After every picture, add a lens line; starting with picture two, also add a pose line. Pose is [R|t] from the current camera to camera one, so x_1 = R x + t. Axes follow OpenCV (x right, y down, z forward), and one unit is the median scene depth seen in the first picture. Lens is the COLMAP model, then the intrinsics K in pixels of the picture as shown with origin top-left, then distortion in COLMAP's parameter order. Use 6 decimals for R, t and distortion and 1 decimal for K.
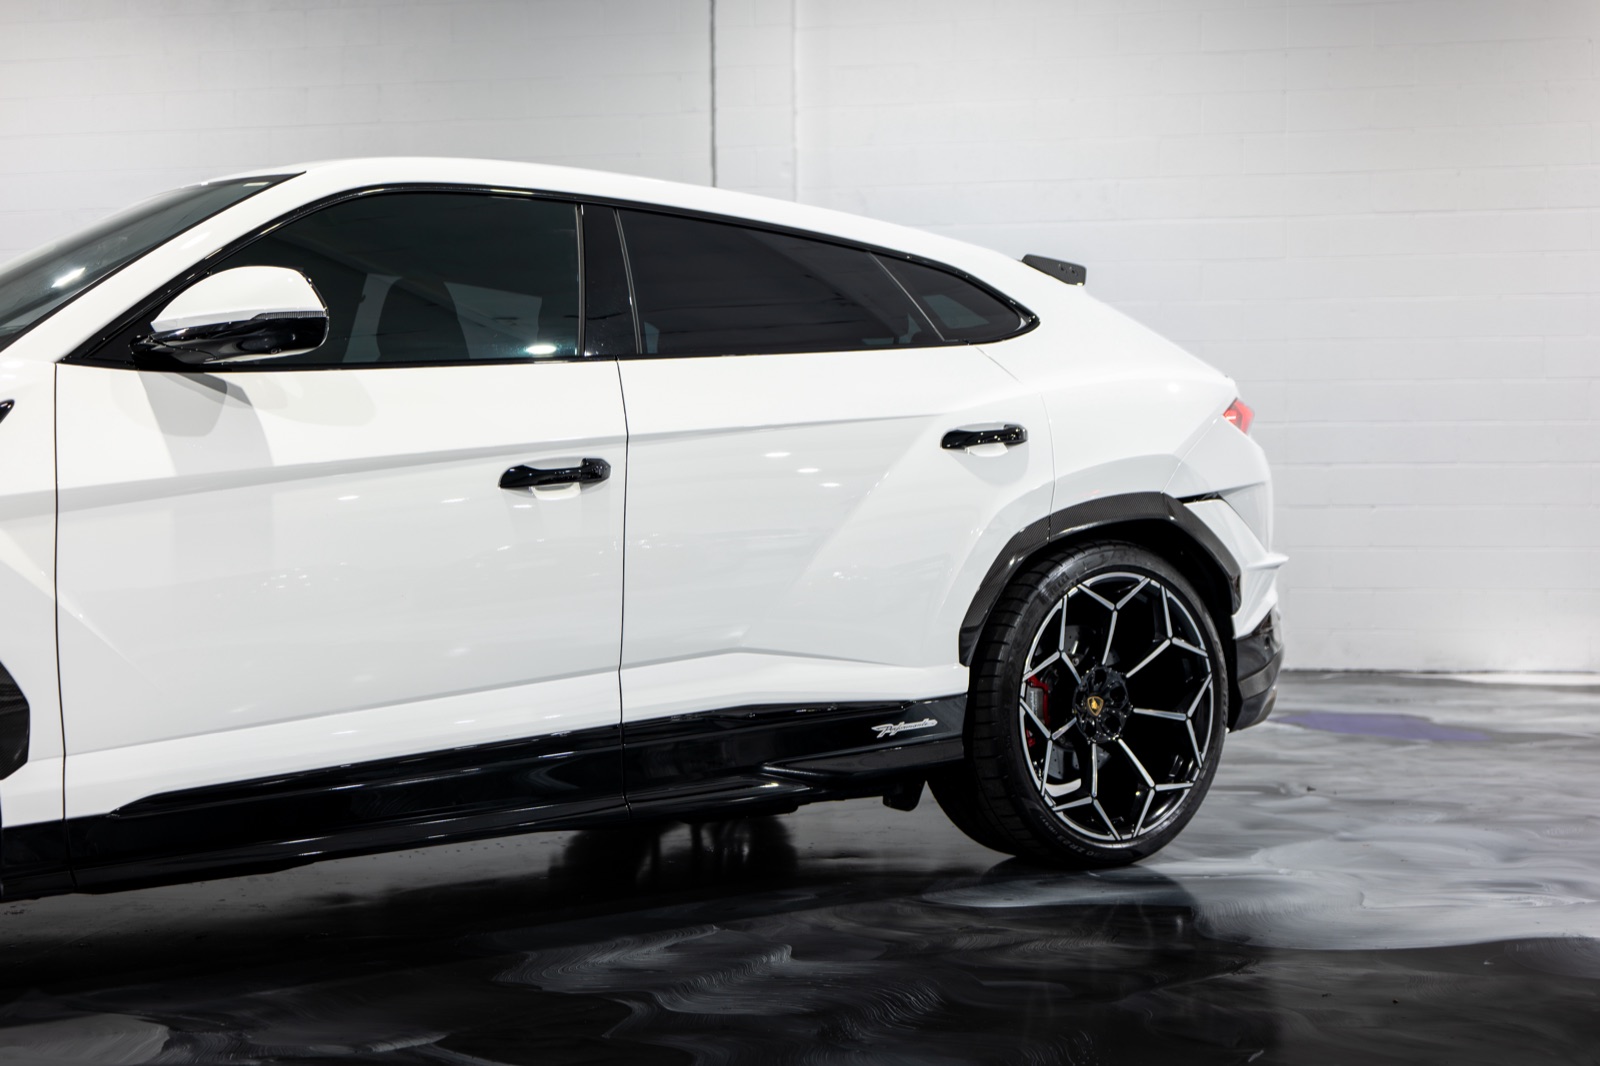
lens RADIAL K [[2240.2, 0, 794.0], [0, 2240.2, 537.8], [0, 0, 1]] dist [-0.000789, 0.000000]
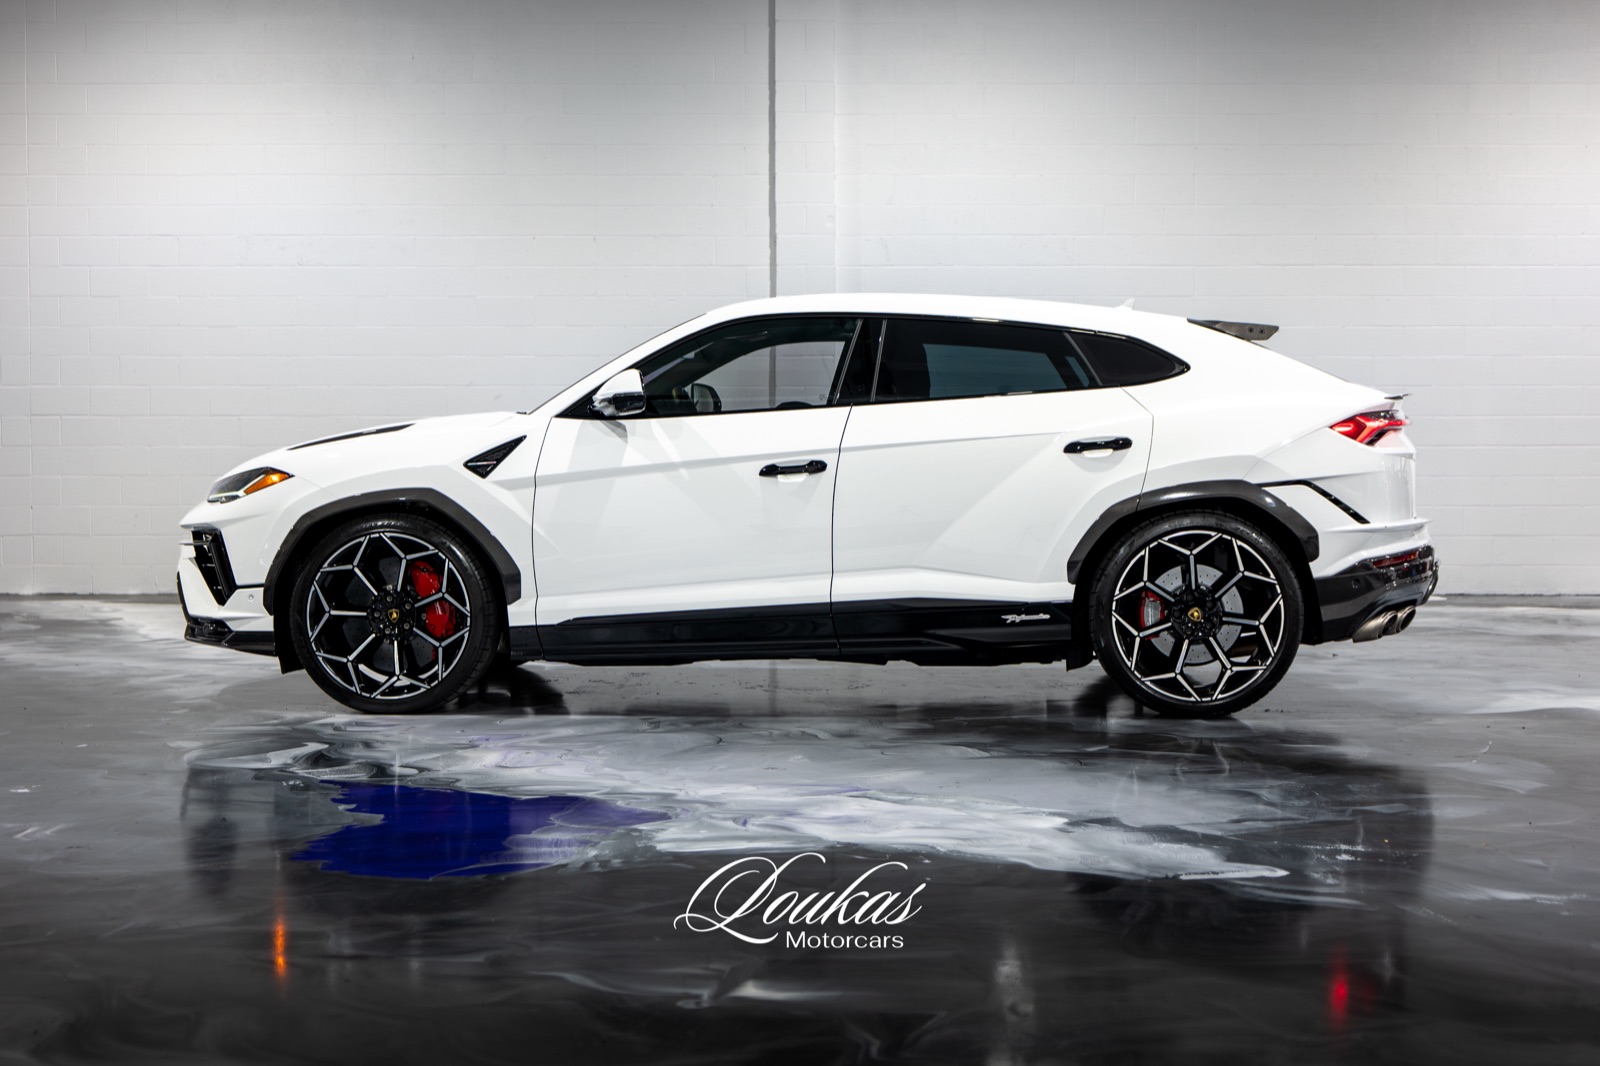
lens RADIAL K [[2240.2, 0, 807.1], [0, 2240.2, 531.3], [0, 0, 1]] dist [-0.000789, 0.000000]
pose [[0.983140, -0.002133, 0.182841, -0.267664], [-0.000595, 0.999889, 0.014863, -0.000190], [-0.182853, -0.014721, 0.983030, -0.314628]]
